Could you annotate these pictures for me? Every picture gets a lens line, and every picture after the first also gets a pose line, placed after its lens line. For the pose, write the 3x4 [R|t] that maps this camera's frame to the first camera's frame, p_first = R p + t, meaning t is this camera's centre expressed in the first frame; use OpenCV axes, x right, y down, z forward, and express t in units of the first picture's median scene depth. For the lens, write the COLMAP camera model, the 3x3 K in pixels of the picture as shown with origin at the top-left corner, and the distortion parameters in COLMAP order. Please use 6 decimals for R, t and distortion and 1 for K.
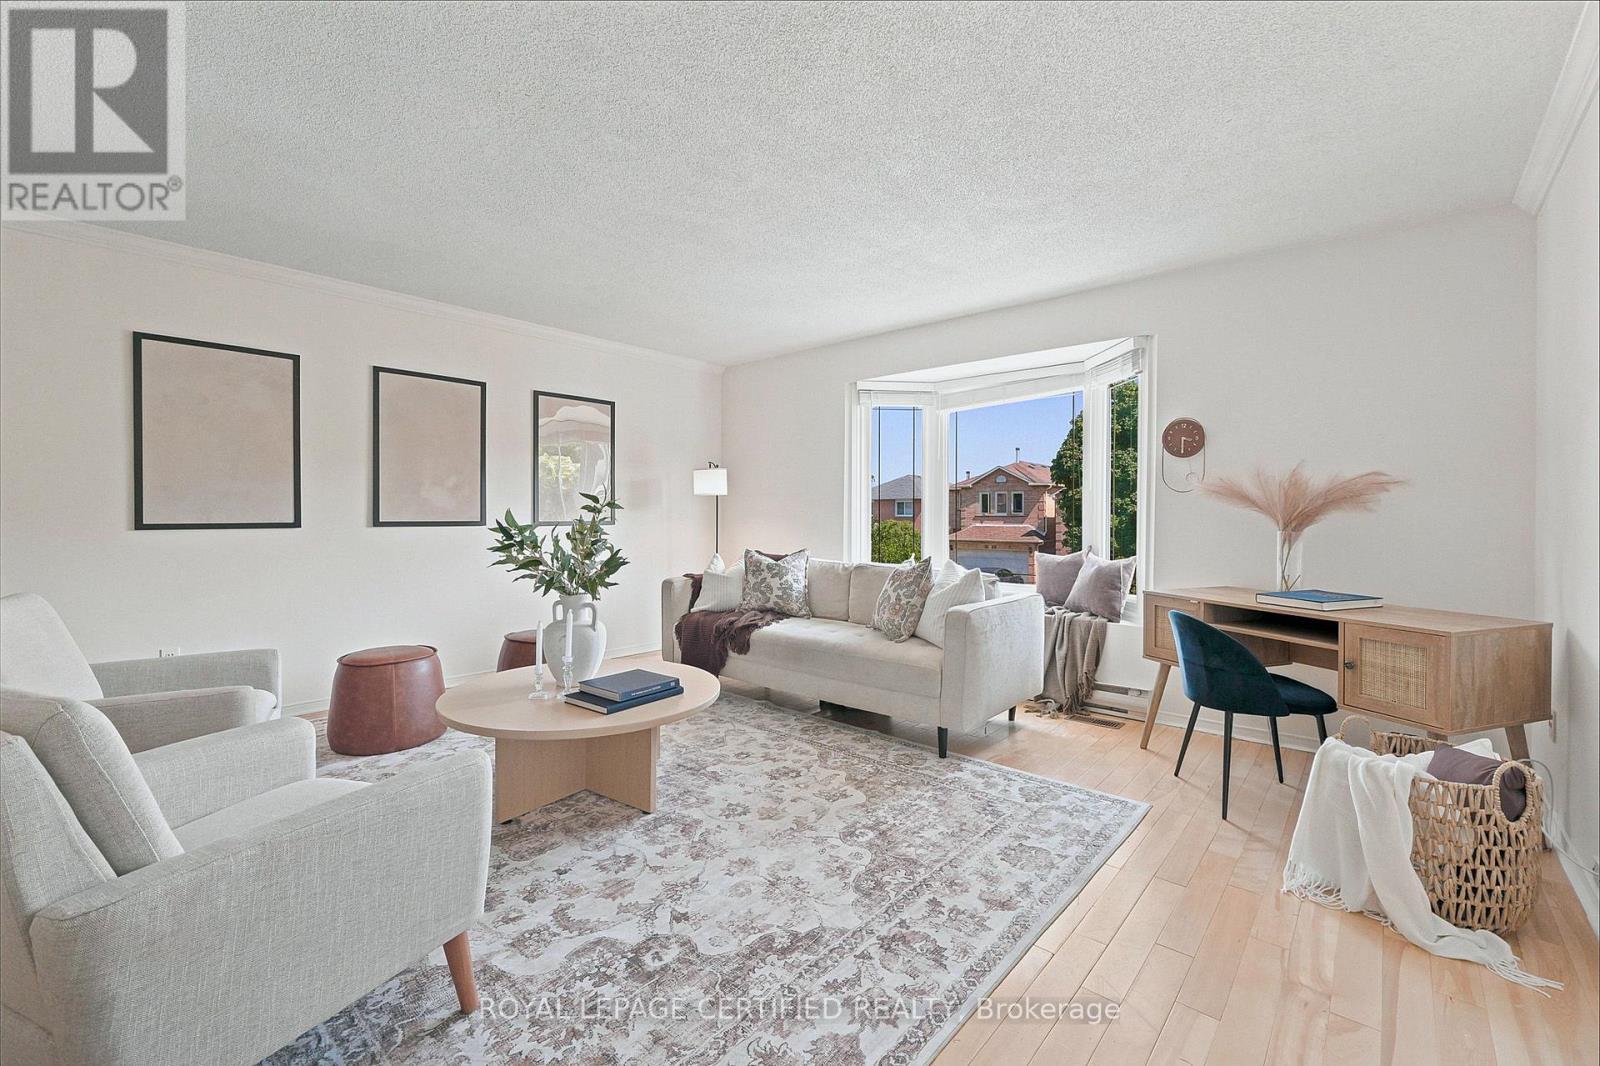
lens RADIAL K [[663.6, 0, 806.3], [0, 663.6, 521.1], [0, 0, 1]] dist [-0.008562, 0.000105]
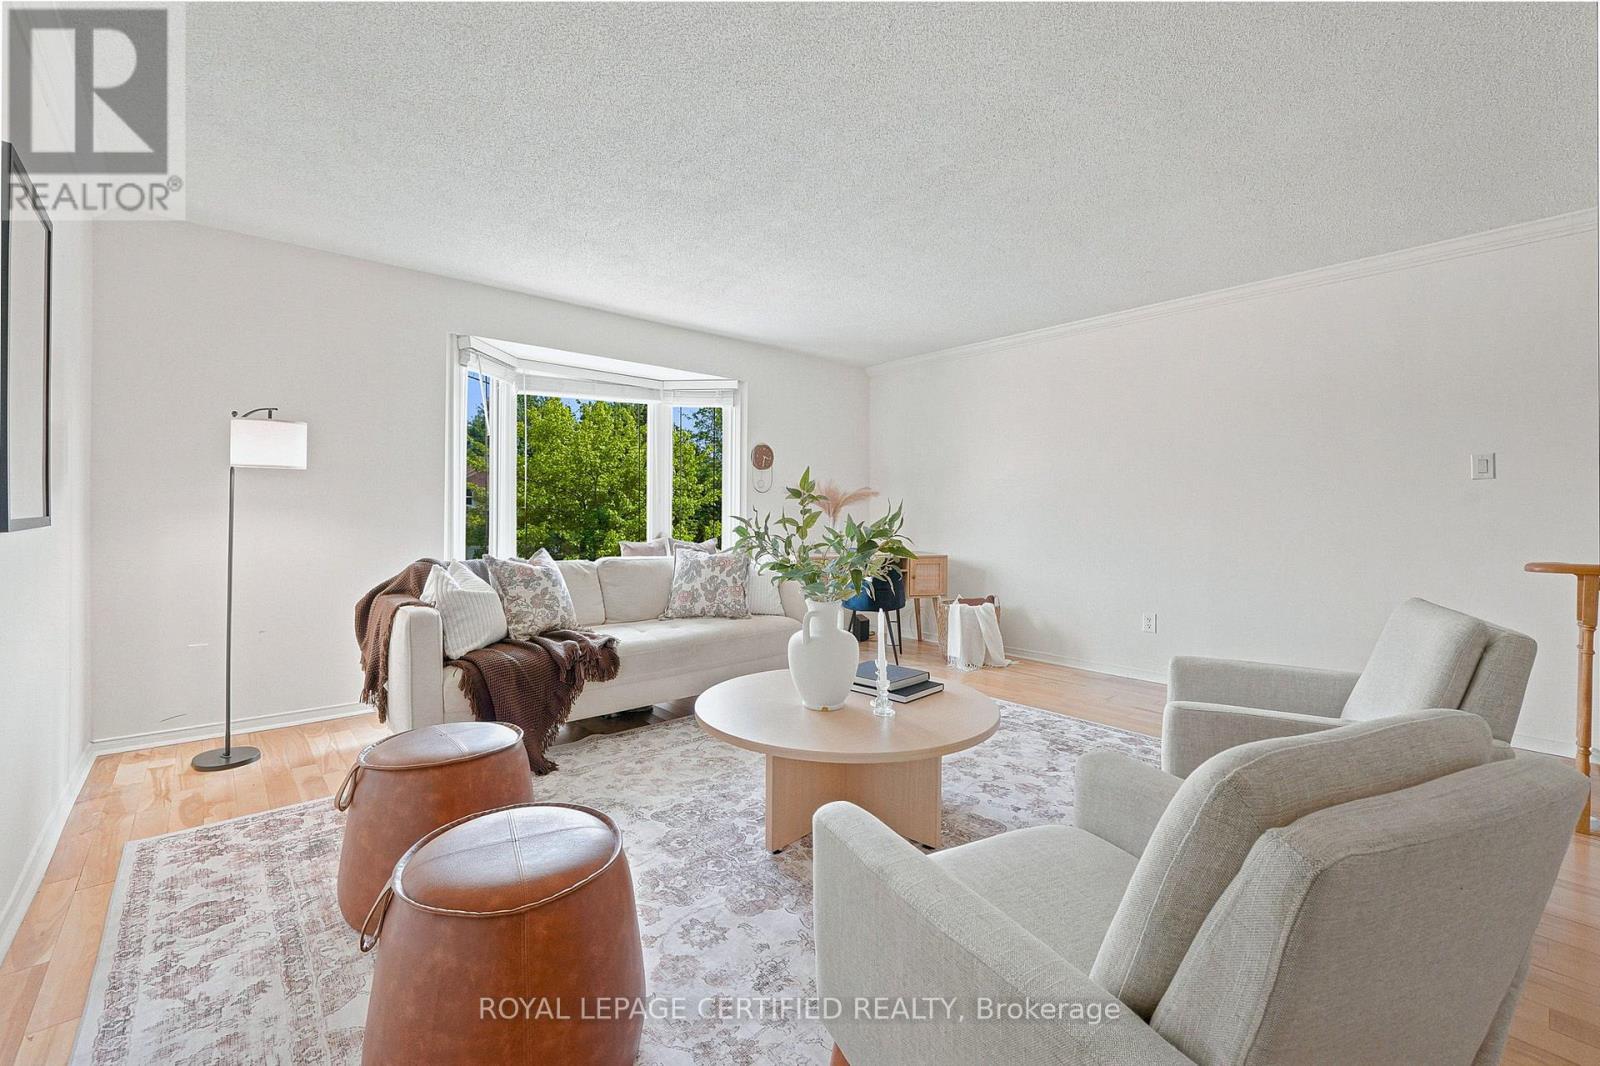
lens RADIAL K [[663.6, 0, 804.8], [0, 663.6, 526.5], [0, 0, 1]] dist [-0.008562, 0.000105]
pose [[0.124460, -0.020853, 0.992006, -0.934477], [0.006046, 0.999777, 0.020258, 0.001861], [-0.992206, 0.003476, 0.124558, 0.727431]]
